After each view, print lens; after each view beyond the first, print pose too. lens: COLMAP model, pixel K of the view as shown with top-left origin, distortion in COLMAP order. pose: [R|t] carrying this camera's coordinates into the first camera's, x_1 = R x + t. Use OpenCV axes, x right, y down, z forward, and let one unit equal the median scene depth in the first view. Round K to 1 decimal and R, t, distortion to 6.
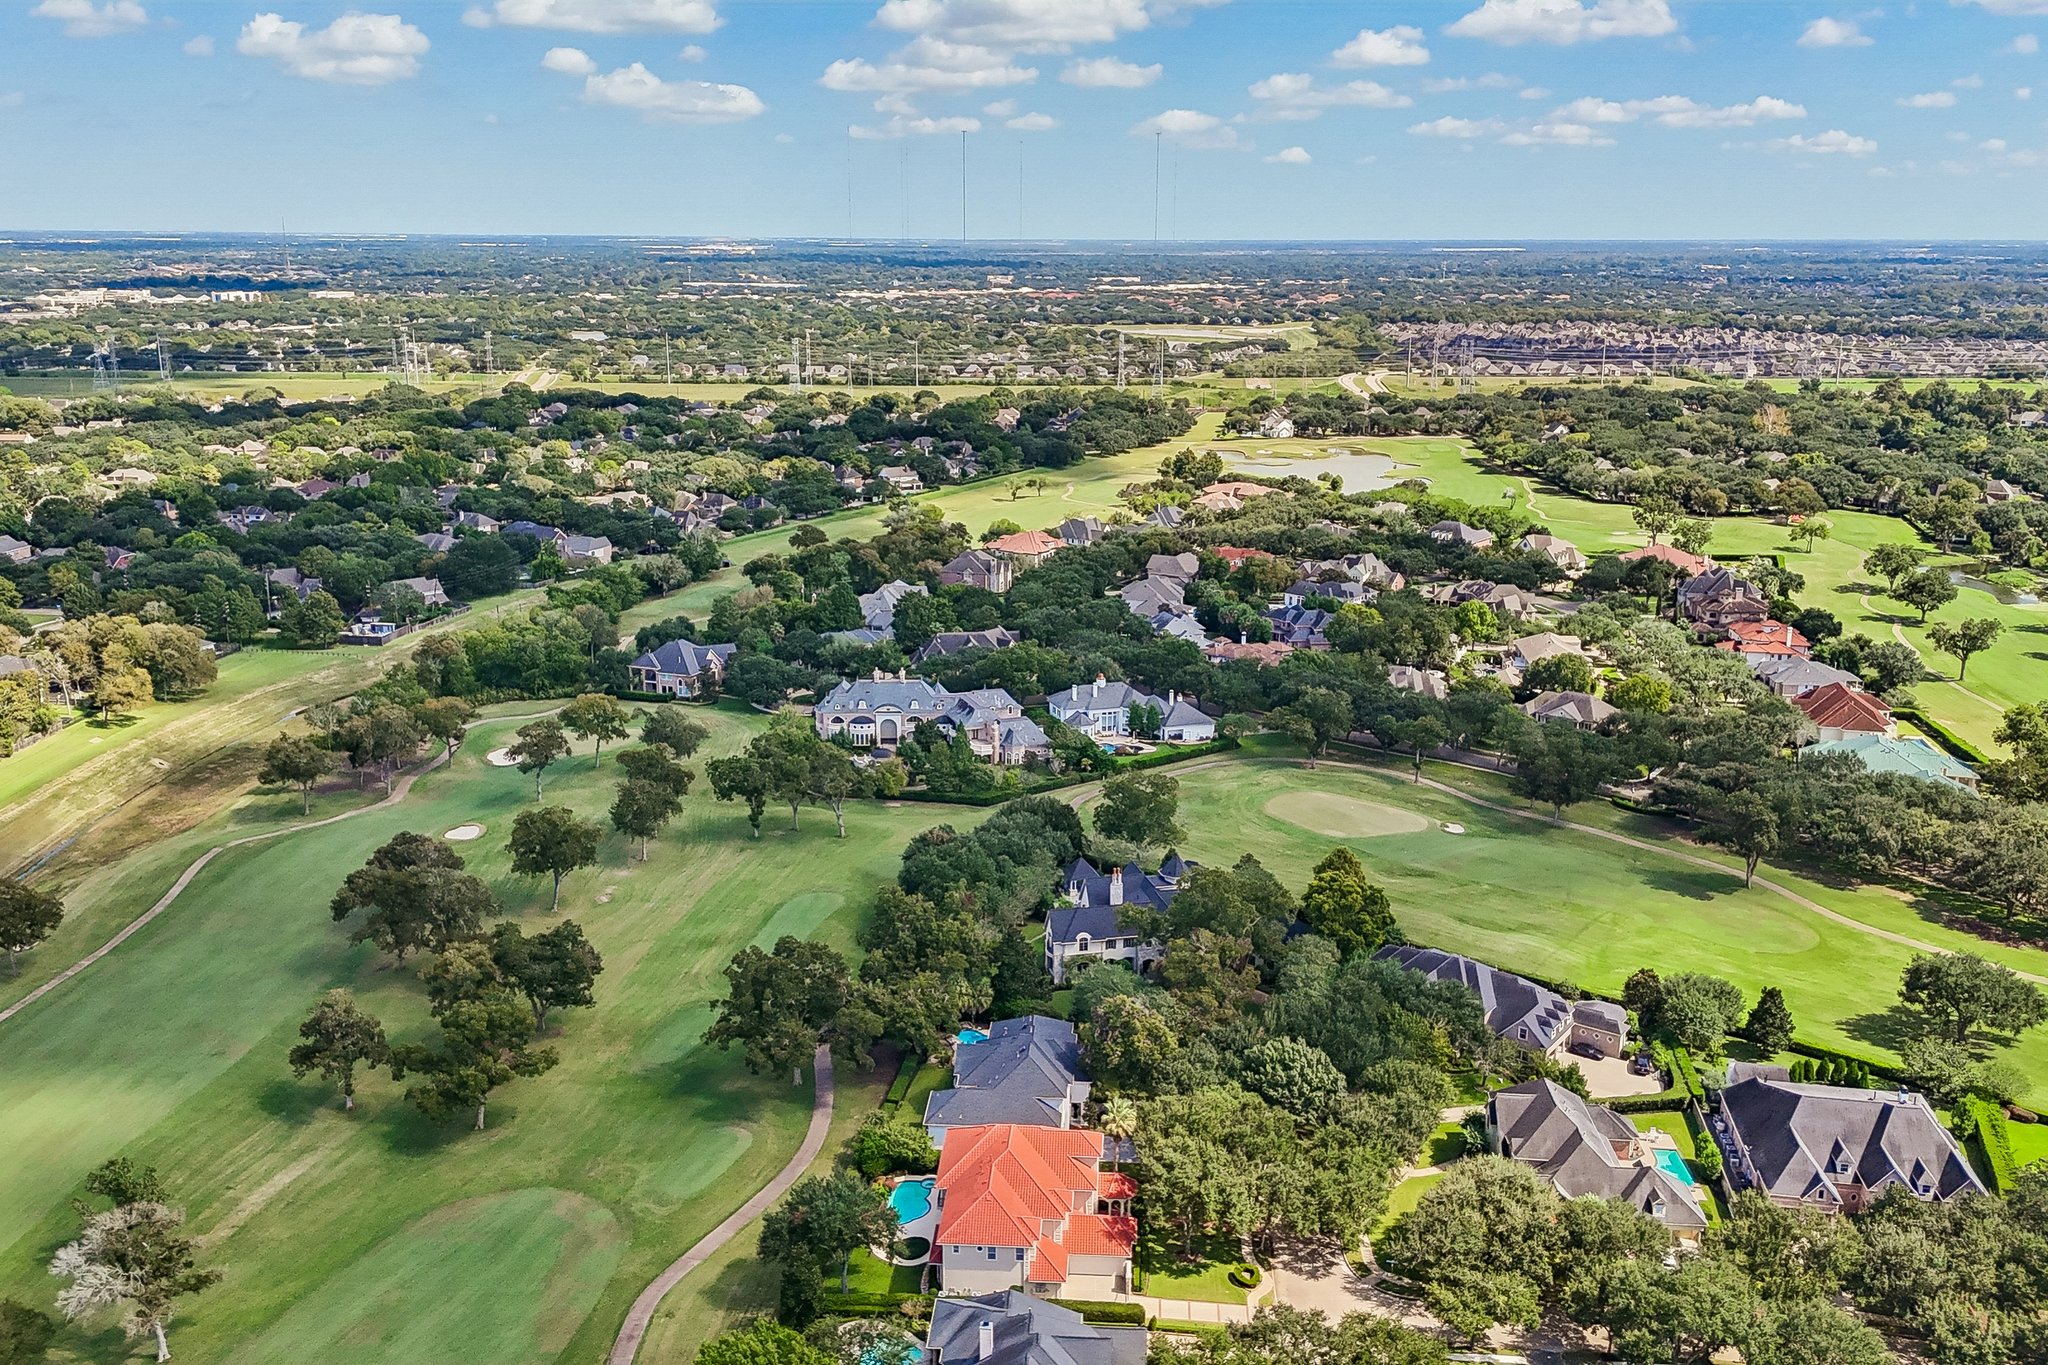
lens RADIAL K [[1783.2, 0, 1016.1], [0, 1783.2, 690.5], [0, 0, 1]] dist [0.101250, -0.132324]
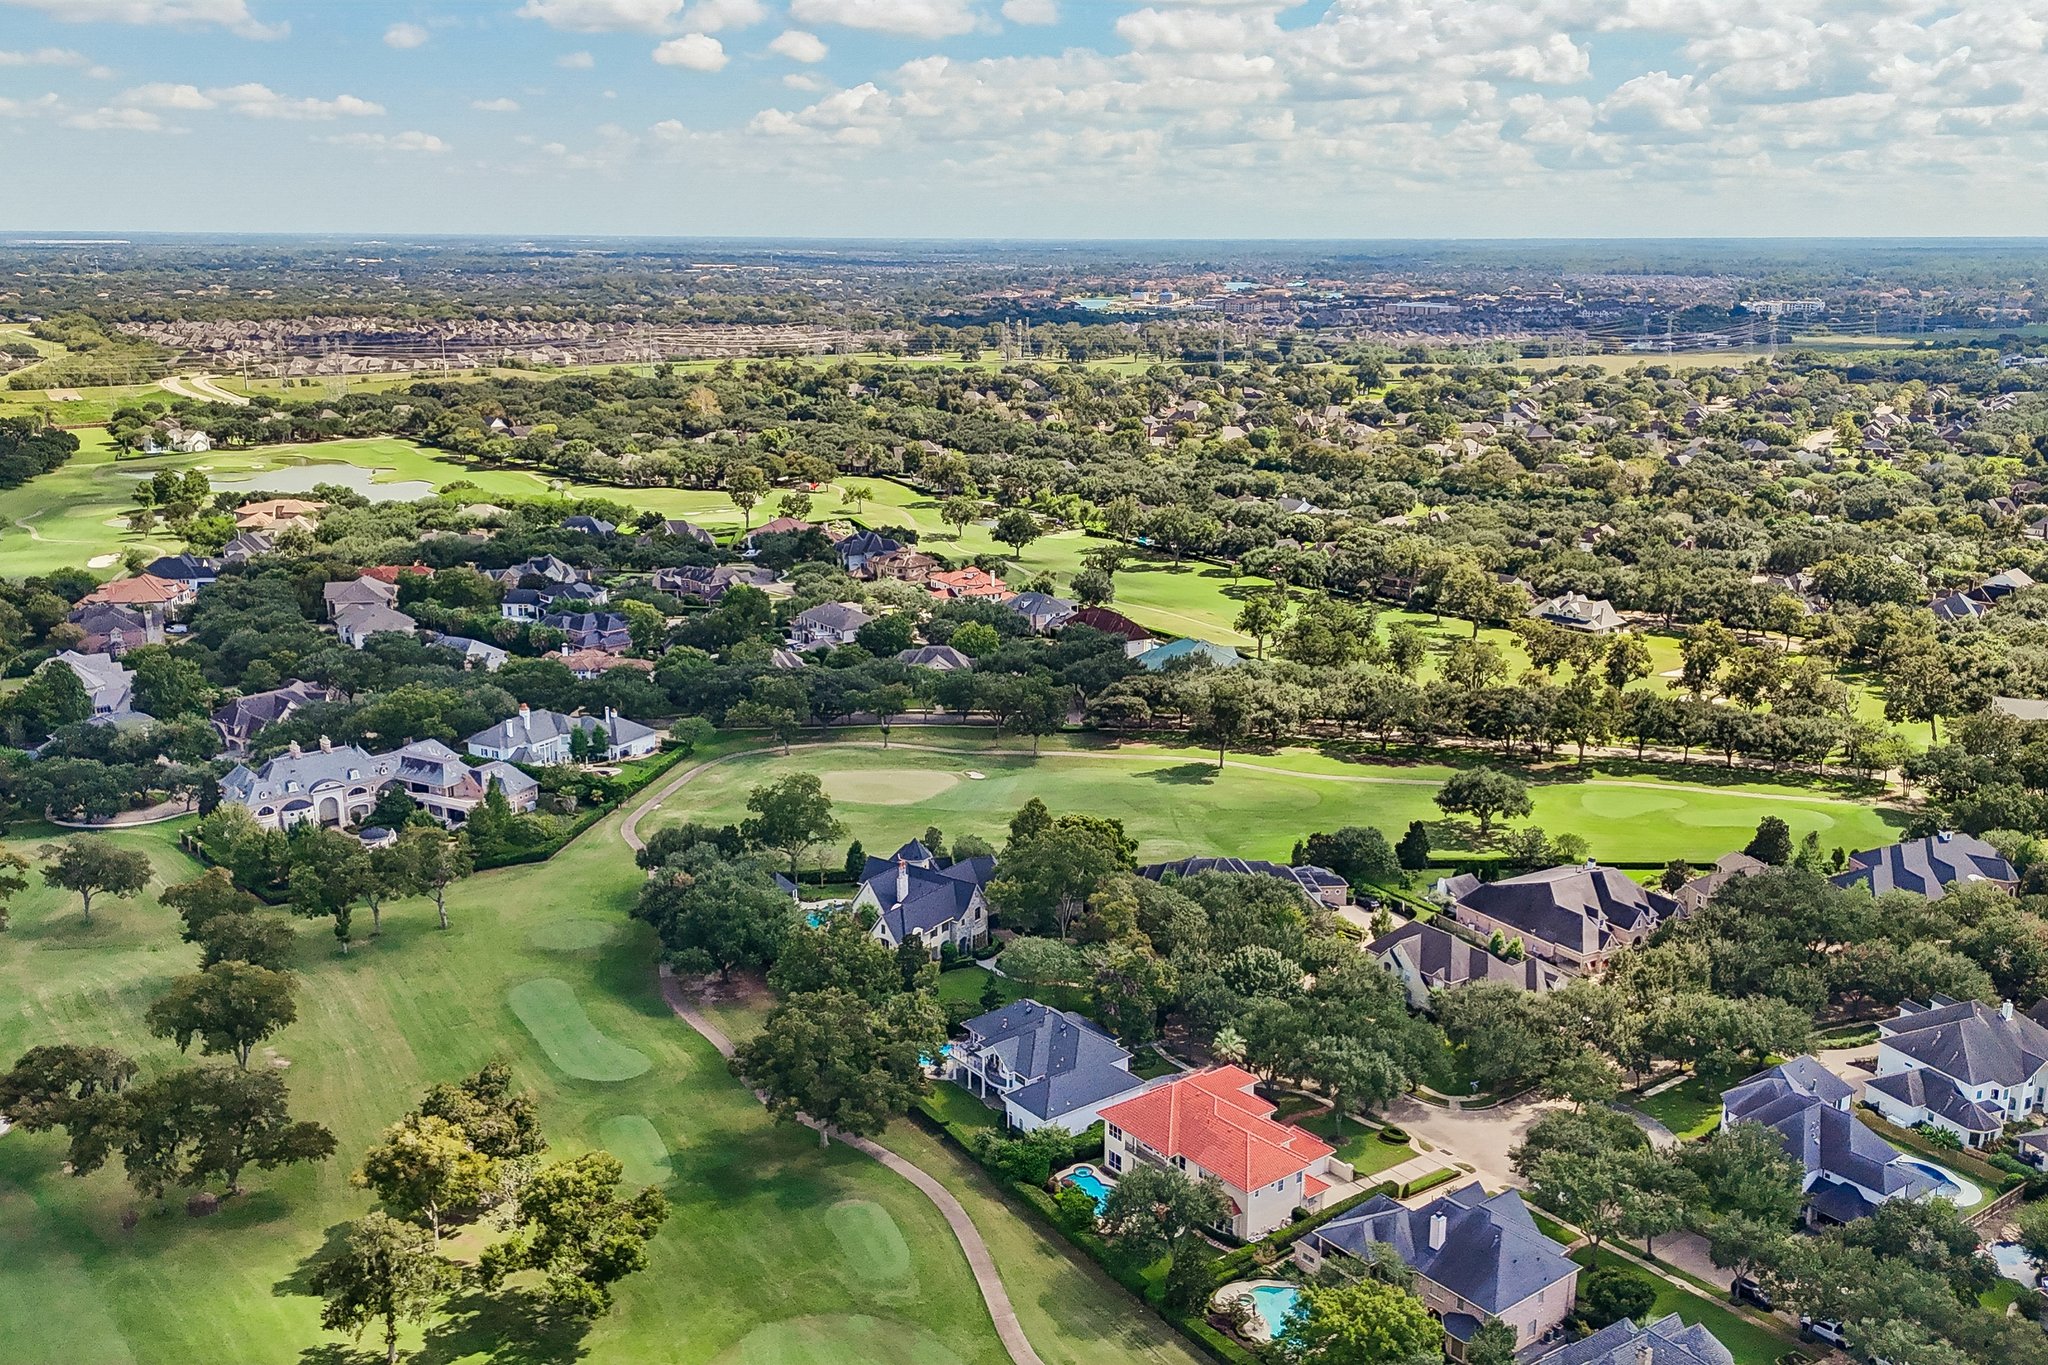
lens RADIAL K [[1783.2, 0, 1016.1], [0, 1783.2, 690.5], [0, 0, 1]] dist [0.101250, -0.132324]
pose [[0.743710, -0.168156, 0.647008, -0.151542], [0.165664, 0.984017, 0.065320, -0.014542], [-0.647651, 0.058607, 0.759680, 0.051389]]
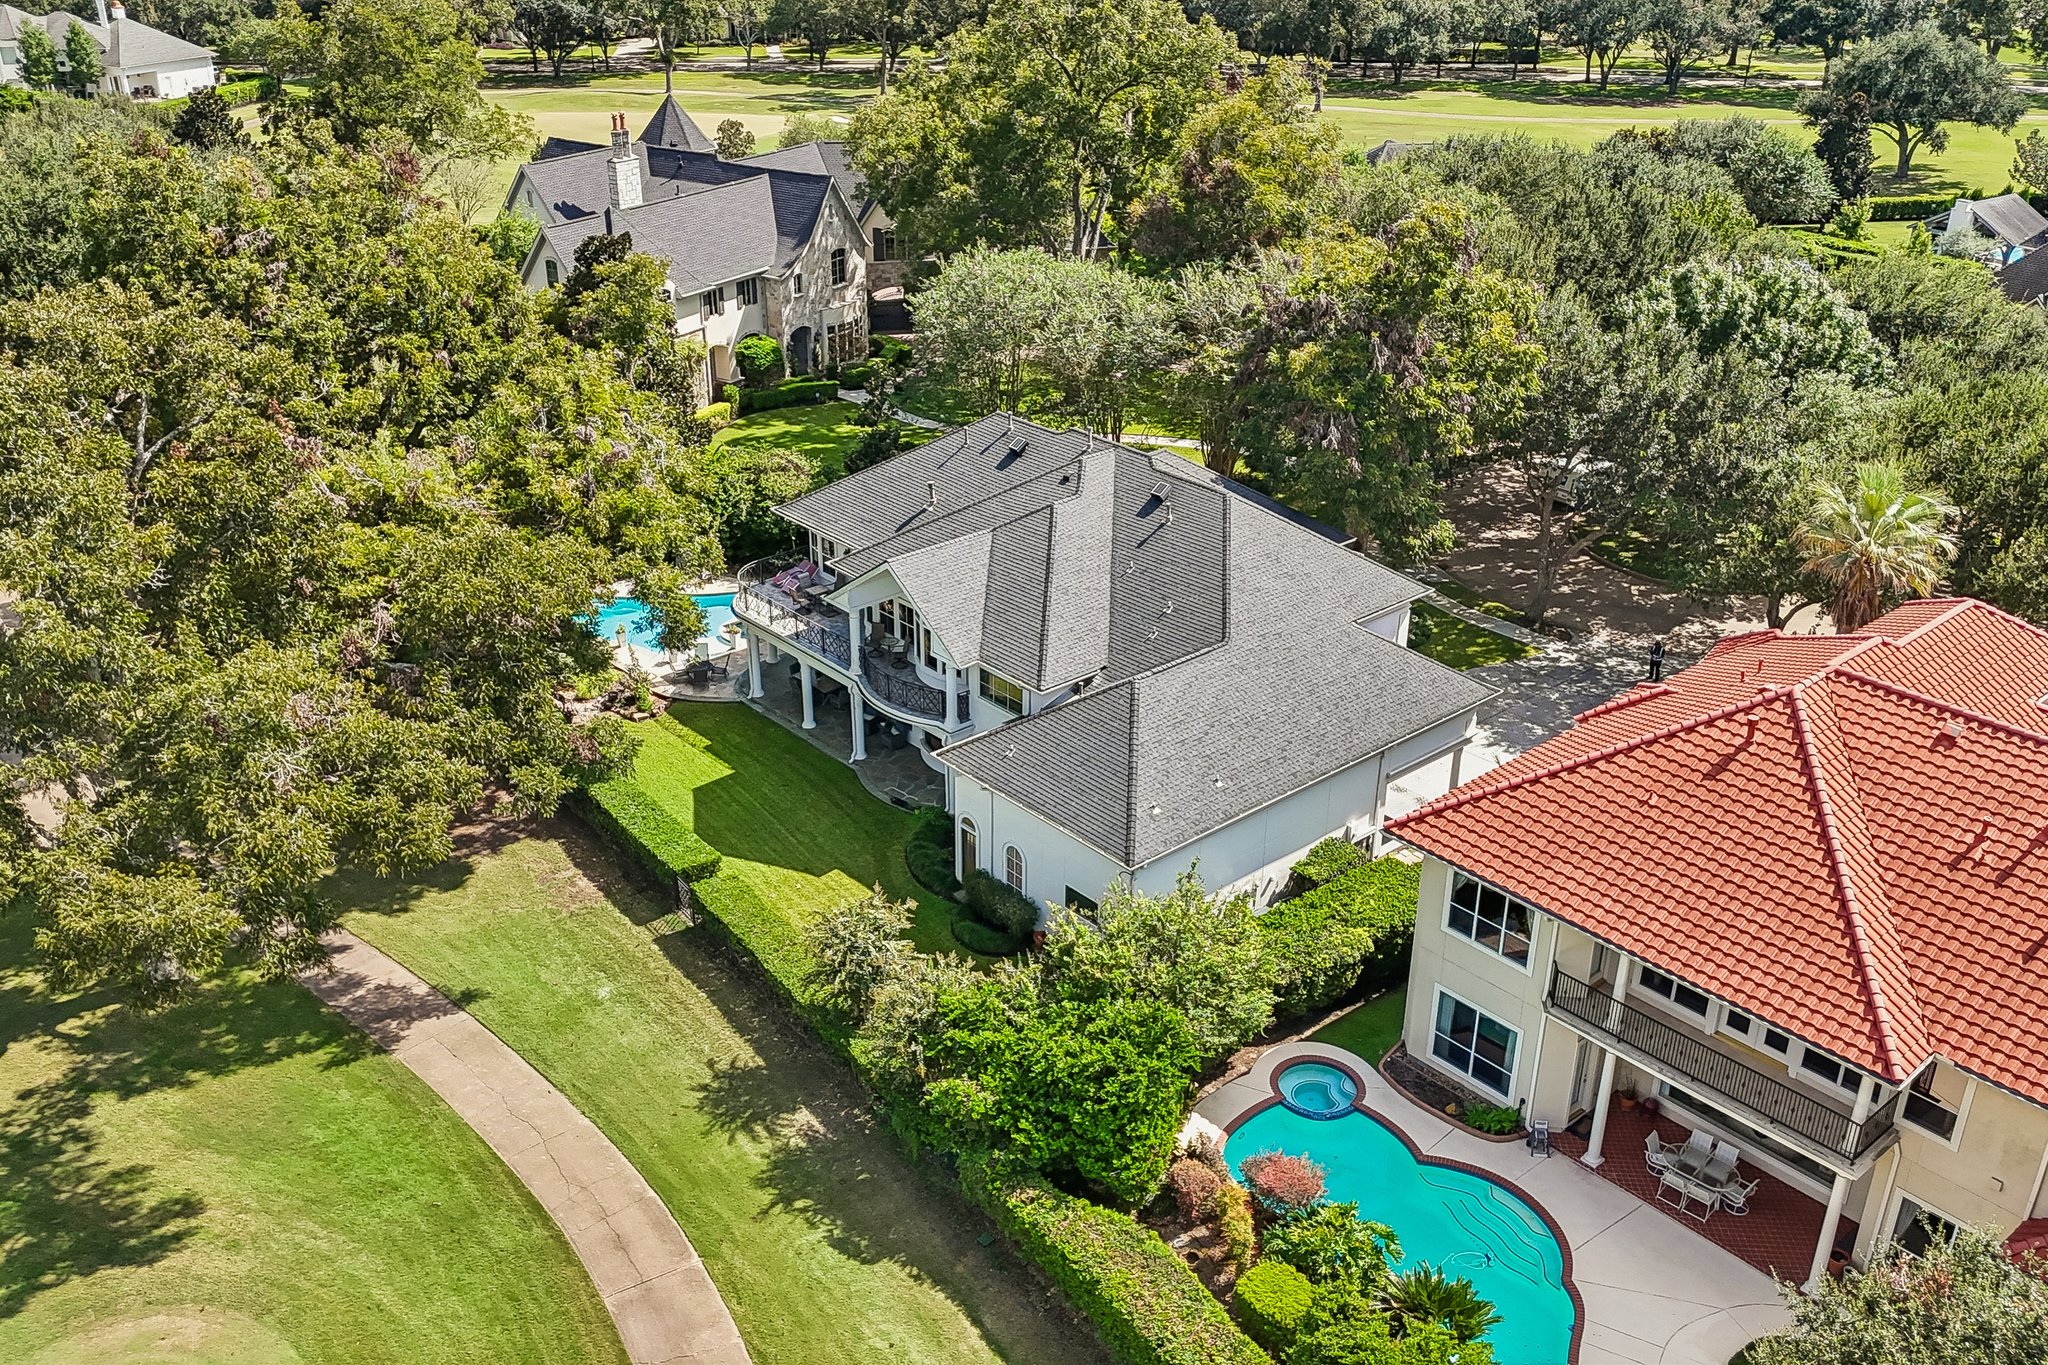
lens RADIAL K [[1783.2, 0, 1016.1], [0, 1783.2, 690.5], [0, 0, 1]] dist [0.101250, -0.132324]
pose [[0.701139, -0.308714, 0.642729, -0.046392], [0.170460, 0.947846, 0.269316, 0.034781], [-0.692350, -0.079268, 0.717195, 0.188339]]
